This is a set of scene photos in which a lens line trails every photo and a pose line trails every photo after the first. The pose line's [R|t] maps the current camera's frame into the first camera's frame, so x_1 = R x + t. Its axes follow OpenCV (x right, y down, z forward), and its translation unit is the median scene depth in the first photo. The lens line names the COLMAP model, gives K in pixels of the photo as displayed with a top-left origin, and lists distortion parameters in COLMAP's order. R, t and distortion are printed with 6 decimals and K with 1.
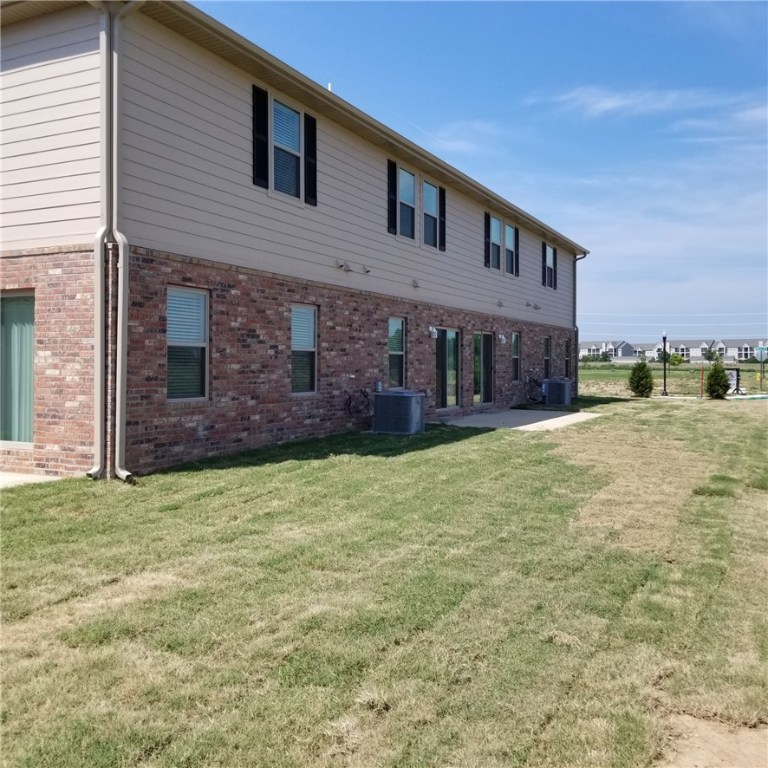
lens RADIAL K [[808.1, 0, 383.7], [0, 808.1, 361.0], [0, 0, 1]] dist [0.017540, 0.000000]
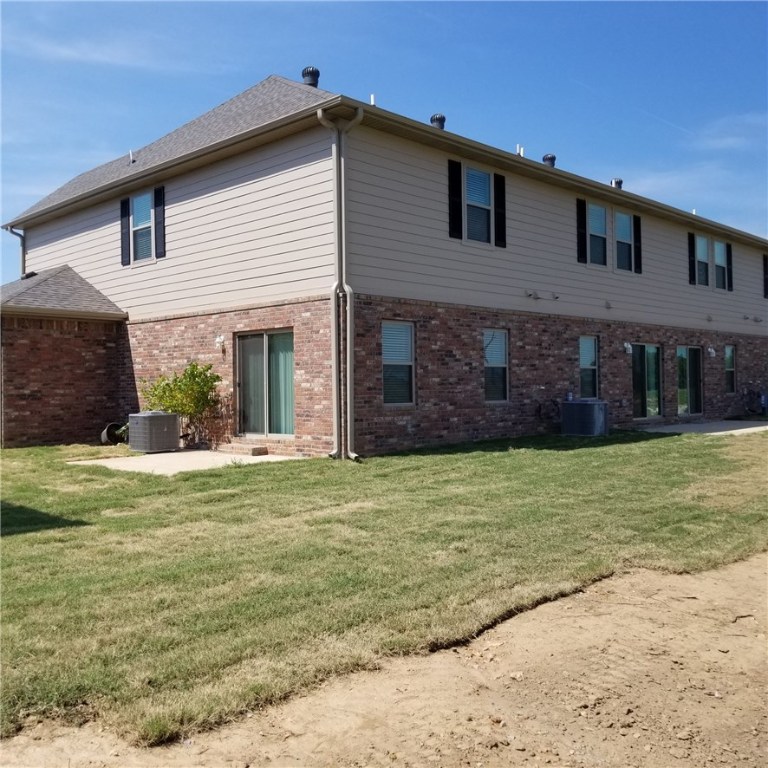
lens RADIAL K [[808.1, 0, 383.7], [0, 808.1, 384.2], [0, 0, 1]] dist [0.017540, 0.000000]
pose [[0.953741, -0.019049, -0.300027, 0.126158], [0.019720, 0.999805, -0.000792, 0.013677], [0.299983, -0.005161, 0.953930, -0.267218]]
